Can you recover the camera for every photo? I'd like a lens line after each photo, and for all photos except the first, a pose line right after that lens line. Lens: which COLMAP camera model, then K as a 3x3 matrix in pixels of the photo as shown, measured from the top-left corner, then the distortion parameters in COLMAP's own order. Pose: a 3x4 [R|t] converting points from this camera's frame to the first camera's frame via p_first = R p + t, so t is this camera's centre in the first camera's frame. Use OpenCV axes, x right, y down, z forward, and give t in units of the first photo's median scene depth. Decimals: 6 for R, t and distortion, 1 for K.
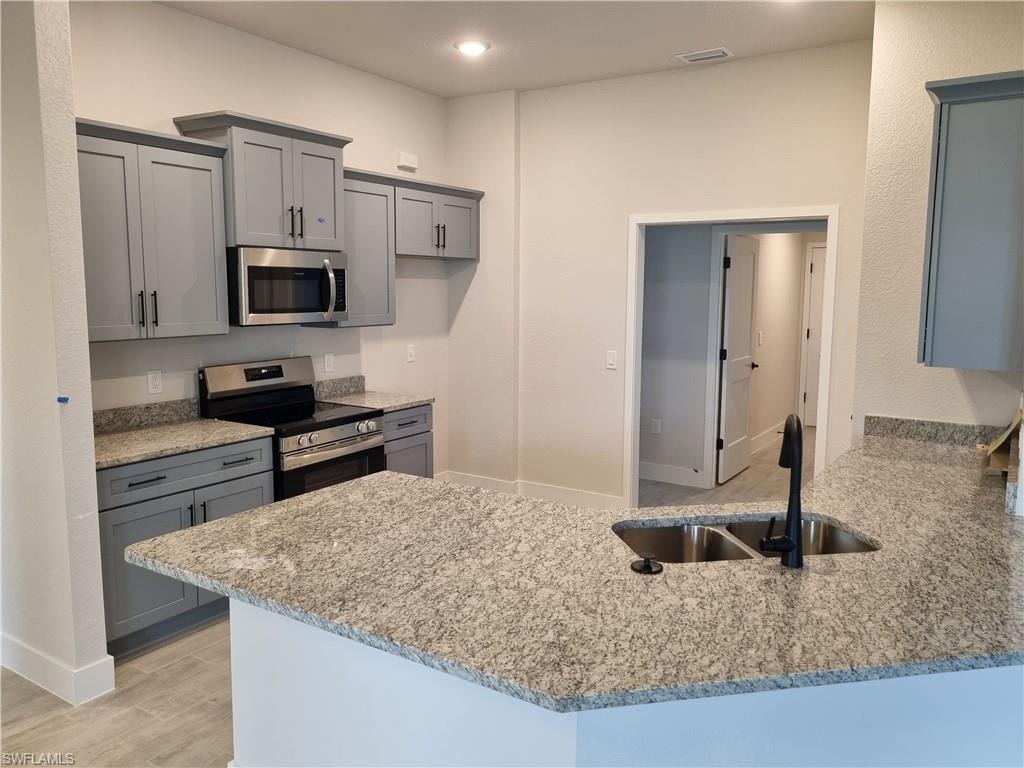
lens RADIAL K [[778.9, 0, 513.5], [0, 778.9, 364.9], [0, 0, 1]] dist [0.023727, 0.000038]
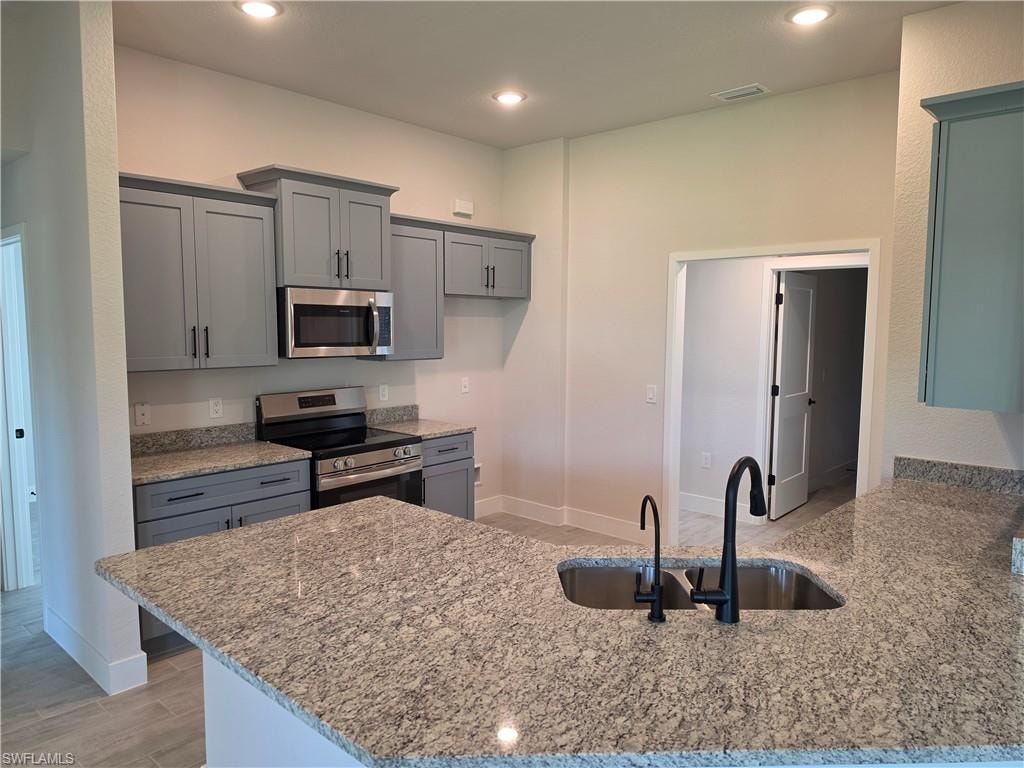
lens RADIAL K [[702.1, 0, 505.2], [0, 702.1, 384.0], [0, 0, 1]] dist [0.057693, -0.066662]
pose [[0.986127, 0.012882, -0.165494, 0.160357], [-0.015751, 0.999747, -0.016035, -0.002870], [0.165245, 0.018420, 0.986080, 0.087581]]
